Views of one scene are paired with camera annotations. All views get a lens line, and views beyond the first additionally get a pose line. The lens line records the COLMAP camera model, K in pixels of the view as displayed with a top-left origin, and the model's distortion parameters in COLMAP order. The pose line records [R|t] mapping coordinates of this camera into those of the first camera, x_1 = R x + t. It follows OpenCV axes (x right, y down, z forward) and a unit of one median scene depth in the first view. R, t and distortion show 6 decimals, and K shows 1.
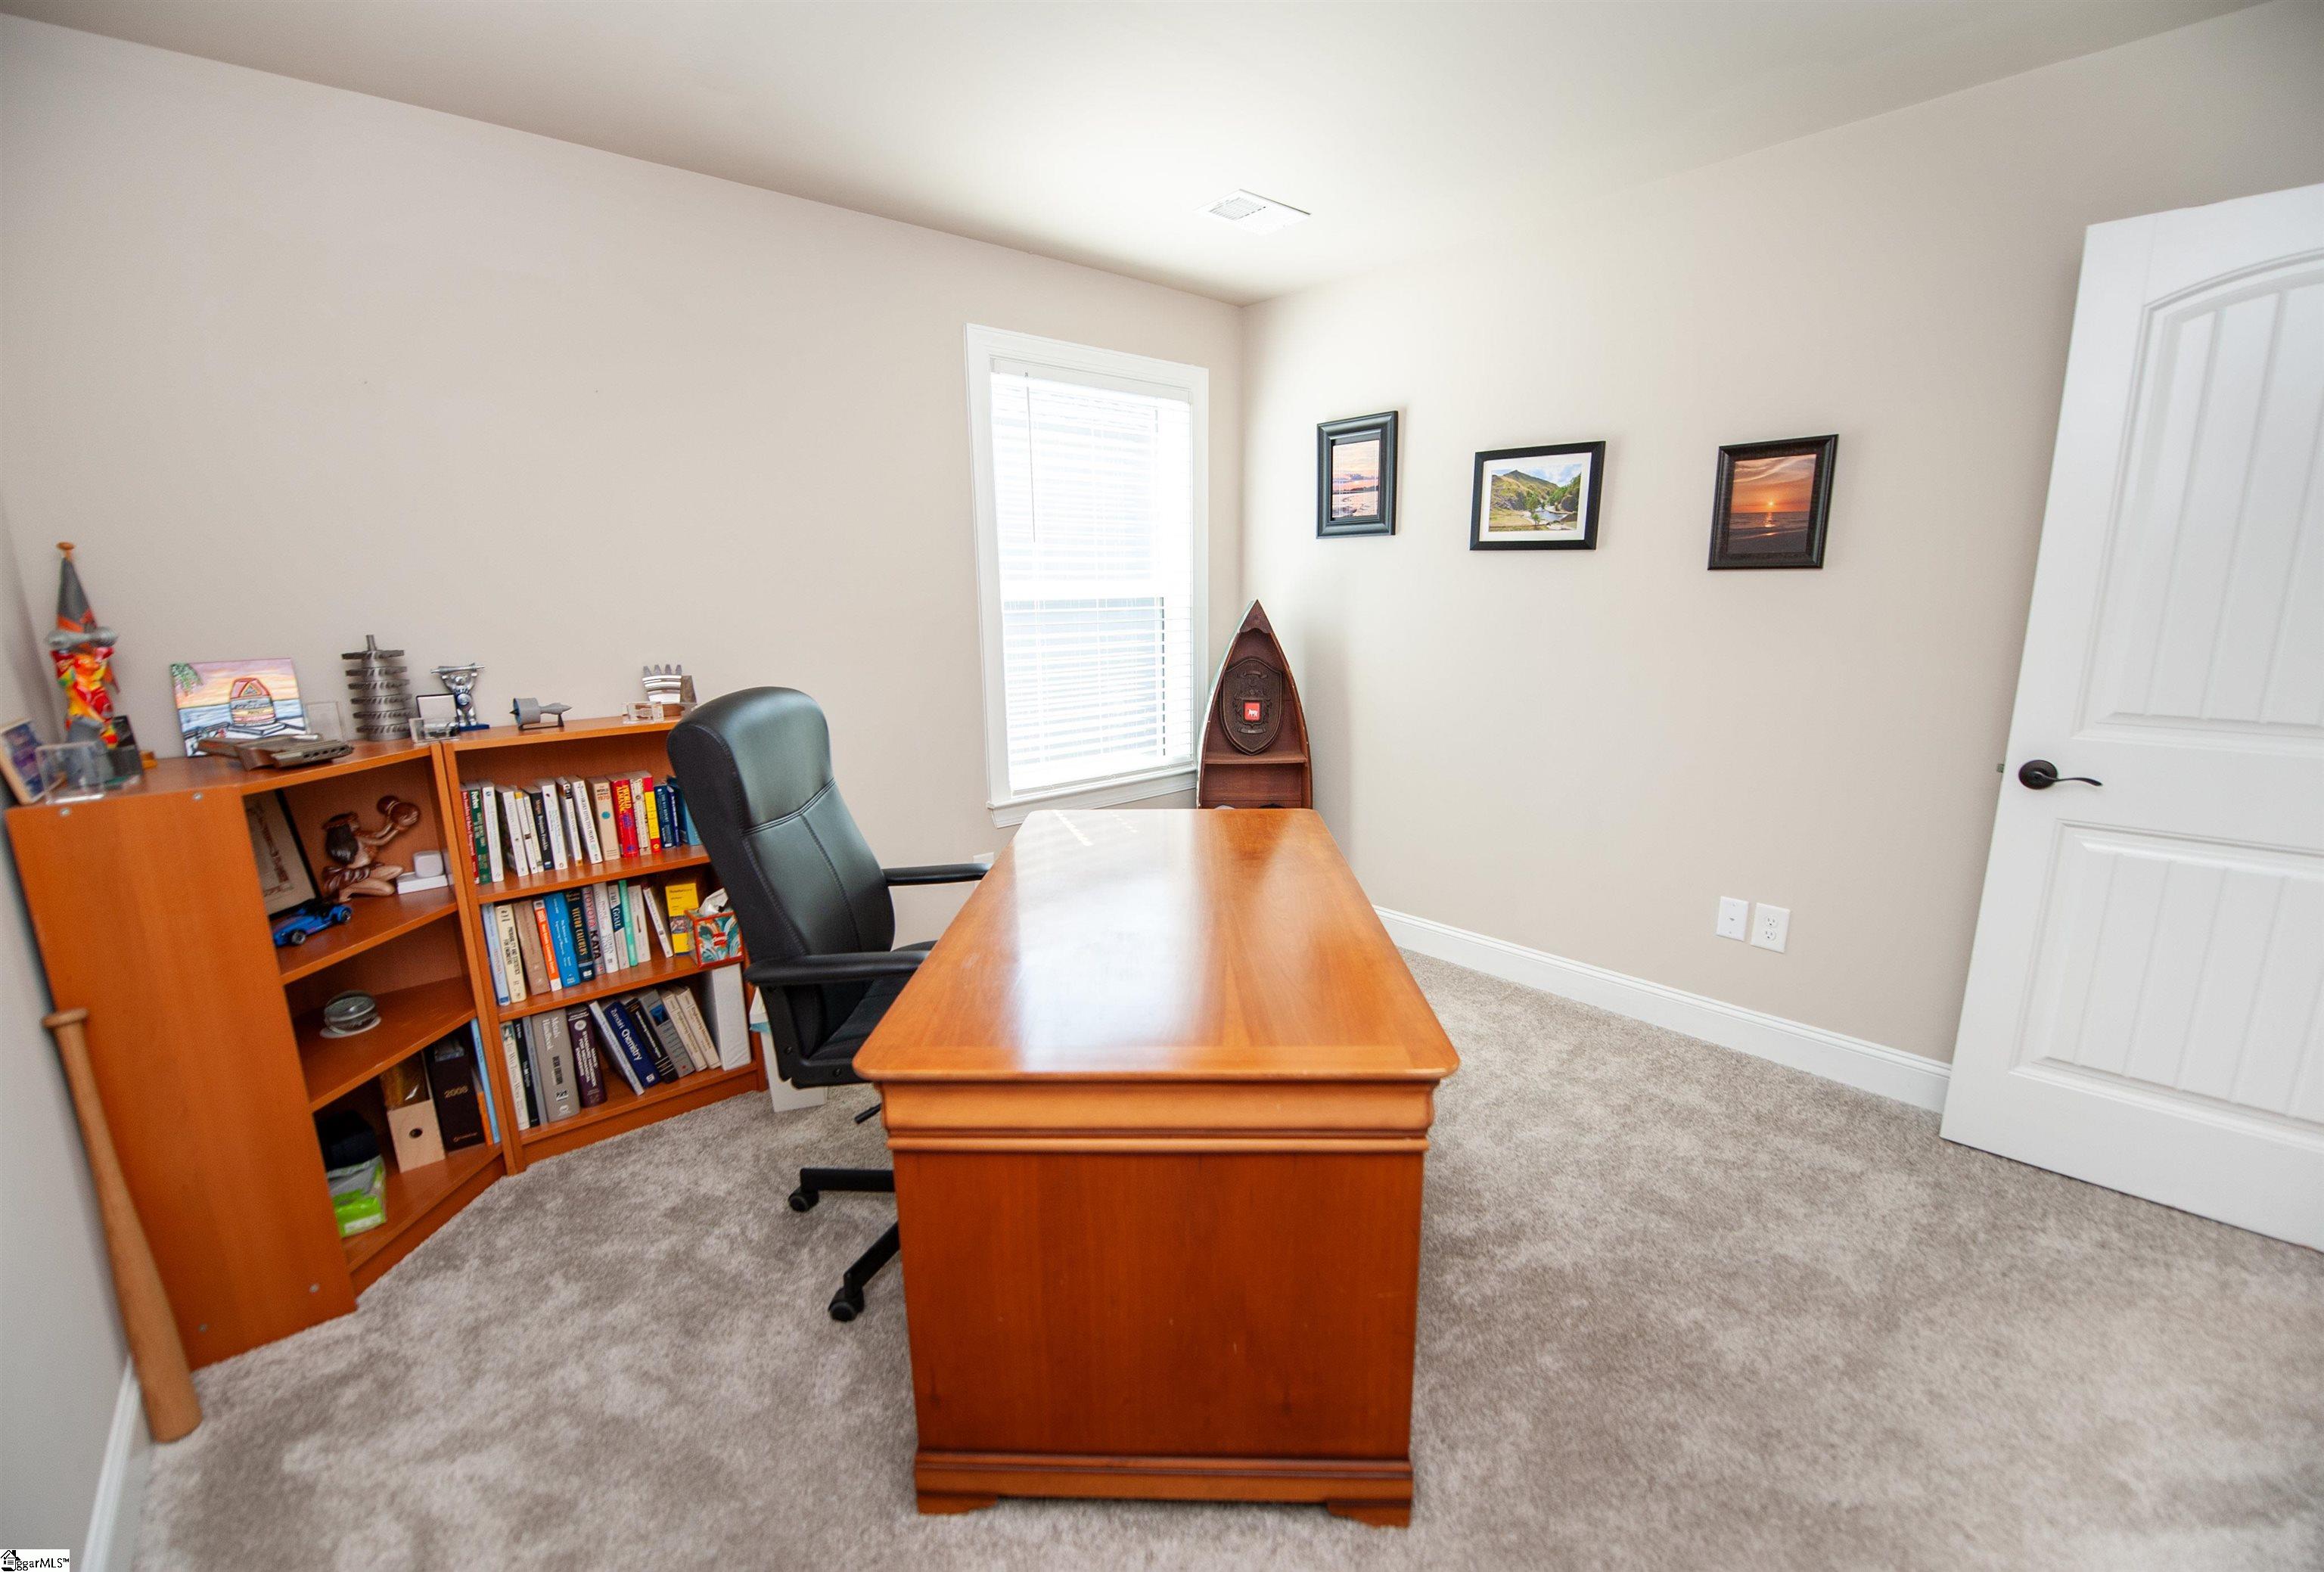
lens RADIAL K [[970.6, 0, 1155.2], [0, 970.6, 804.5], [0, 0, 1]] dist [-0.001147, 0.000028]
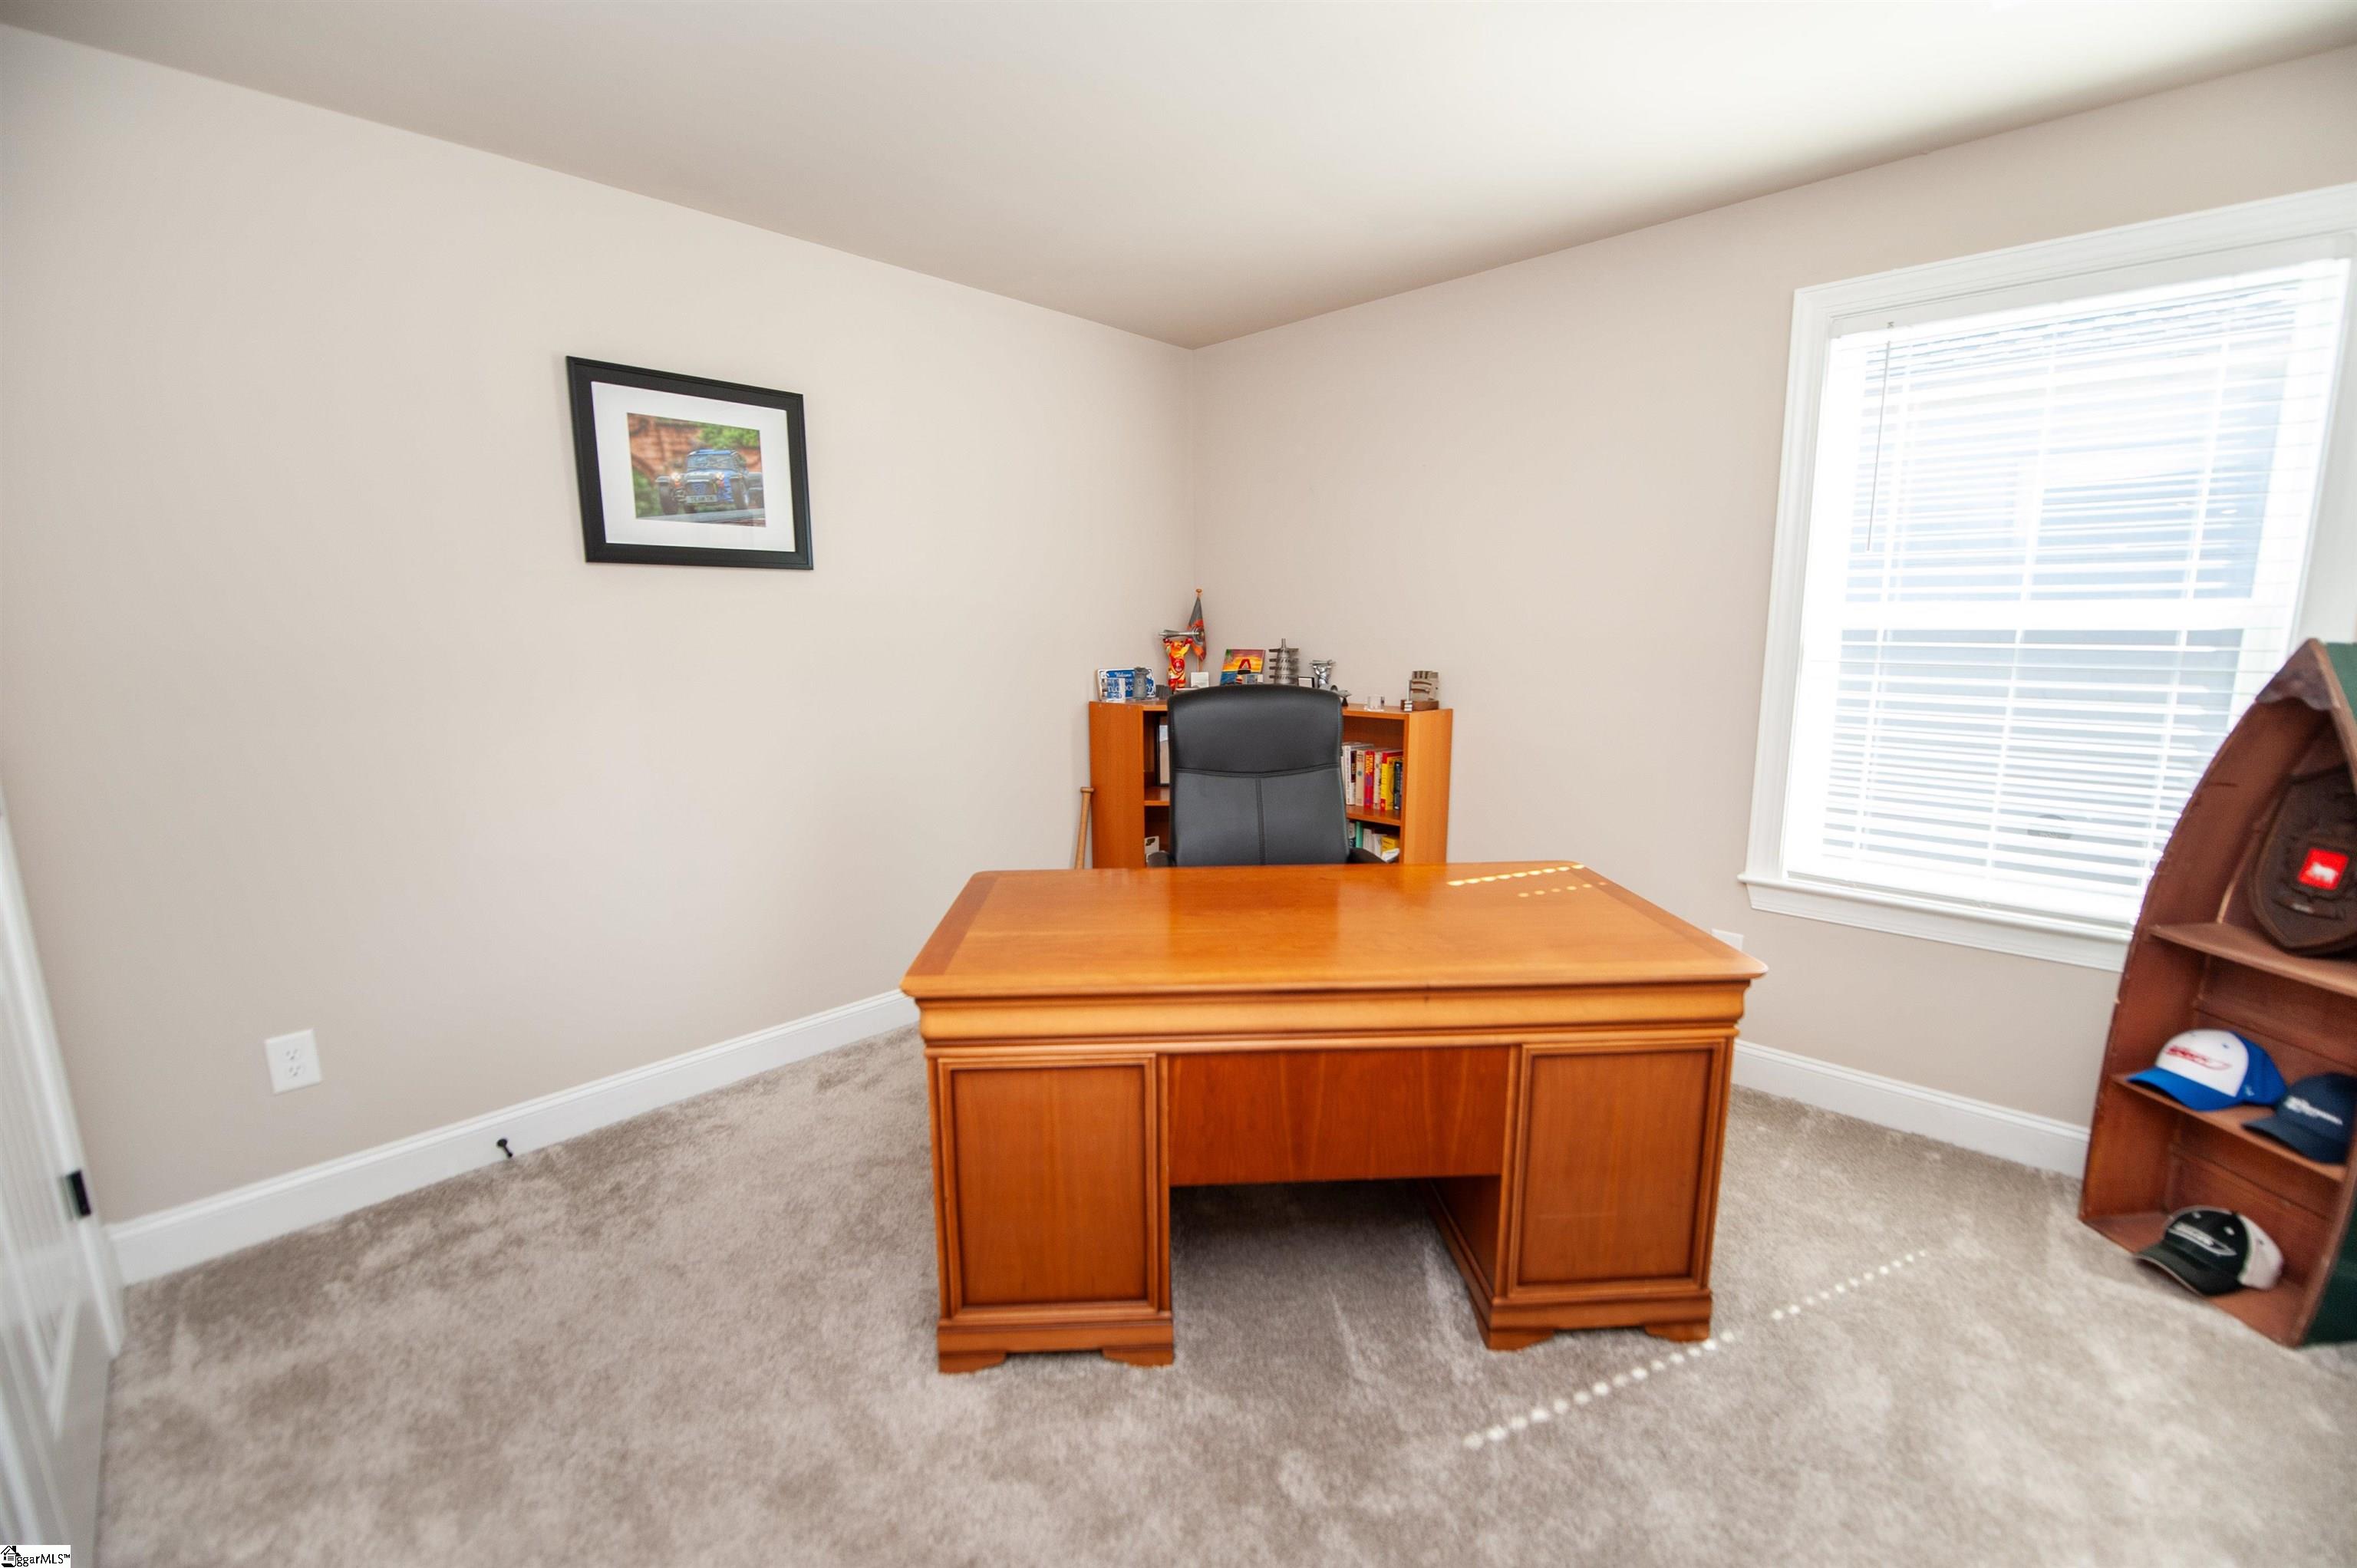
lens RADIAL K [[947.1, 0, 1186.8], [0, 947.1, 788.7], [0, 0, 1]] dist [-0.014416, -0.003792]
pose [[0.088928, 0.185383, -0.978634, 0.602781], [-0.212507, 0.963436, 0.163193, -0.110795], [0.973105, 0.193454, 0.125071, 0.480043]]
